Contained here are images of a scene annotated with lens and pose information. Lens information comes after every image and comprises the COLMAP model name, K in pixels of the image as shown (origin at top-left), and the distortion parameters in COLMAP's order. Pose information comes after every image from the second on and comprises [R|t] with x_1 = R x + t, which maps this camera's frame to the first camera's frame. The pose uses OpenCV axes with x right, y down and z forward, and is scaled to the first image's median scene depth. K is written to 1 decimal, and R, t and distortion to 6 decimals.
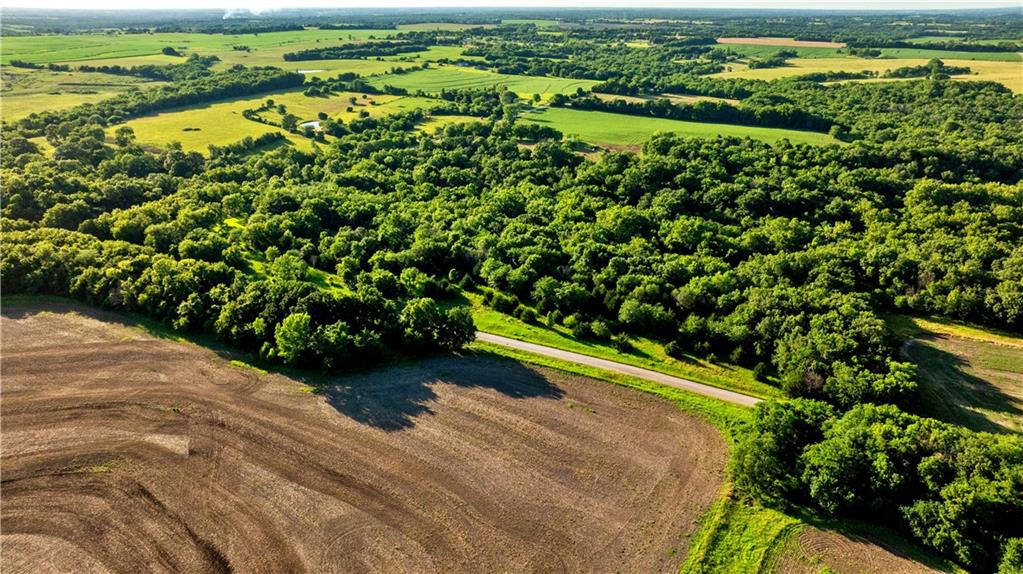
lens RADIAL K [[720.9, 0, 511.5], [0, 720.9, 287.0], [0, 0, 1]] dist [-0.004093, 0.000102]
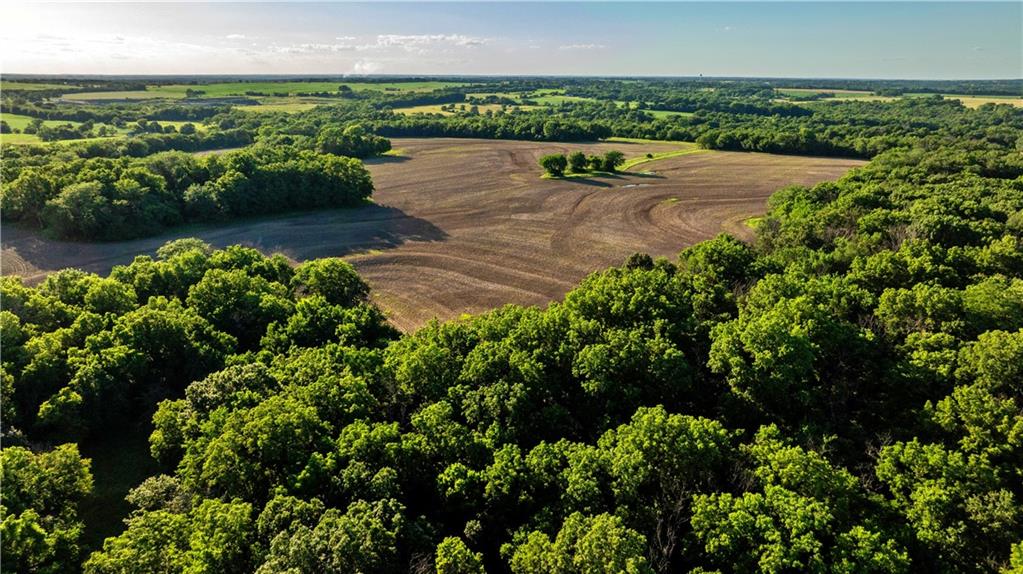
lens RADIAL K [[717.7, 0, 516.0], [0, 717.7, 288.6], [0, 0, 1]] dist [-0.064525, 0.068502]
pose [[0.994597, 0.036258, -0.097278, -0.039016], [-0.043871, 0.996042, -0.077299, 0.260315], [0.094090, 0.081149, 0.992251, -0.496405]]
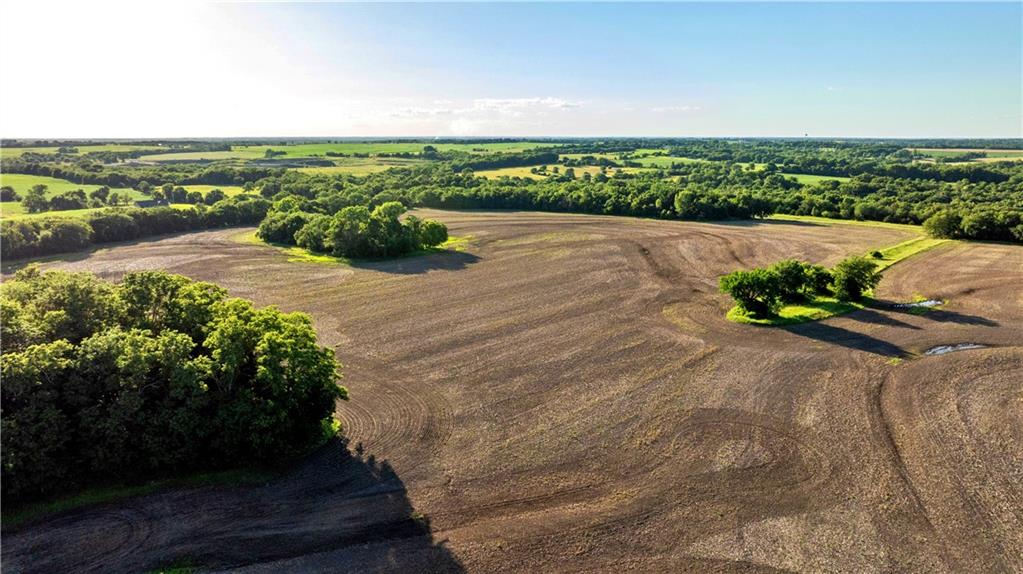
lens RADIAL K [[719.4, 0, 511.5], [0, 719.4, 287.0], [0, 0, 1]] dist [-0.036129, 0.000414]
pose [[0.973186, 0.047812, -0.224995, -0.087229], [-0.083763, 0.984660, -0.153064, 0.181857], [0.214226, 0.167806, 0.962262, -0.272834]]
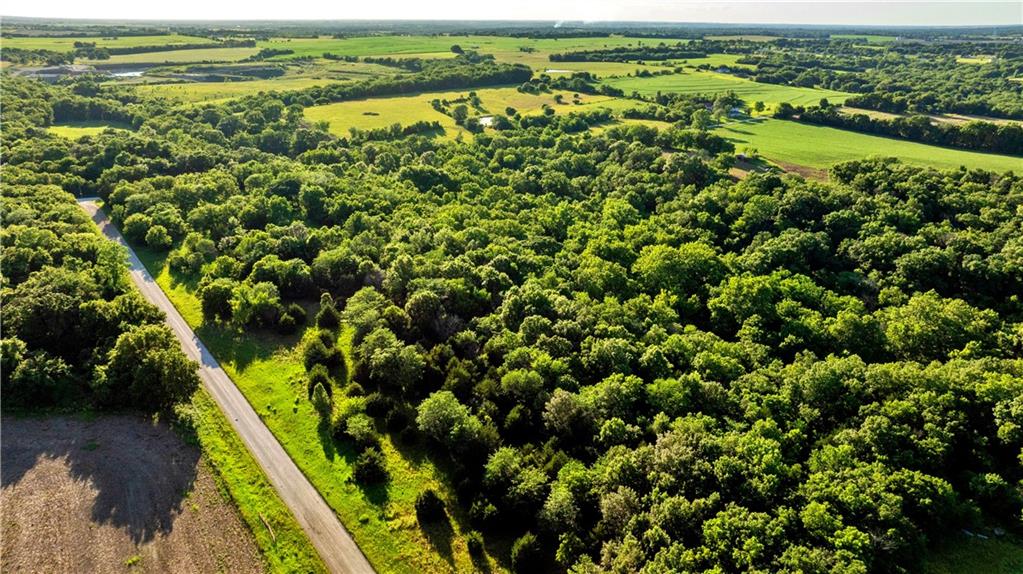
lens RADIAL K [[720.9, 0, 511.5], [0, 720.9, 287.0], [0, 0, 1]] dist [-0.004093, 0.000102]
pose [[0.910304, 0.156212, -0.383333, 0.126068], [-0.162651, 0.986557, 0.015781, -0.025220], [0.380645, 0.047984, 0.923475, 0.138597]]
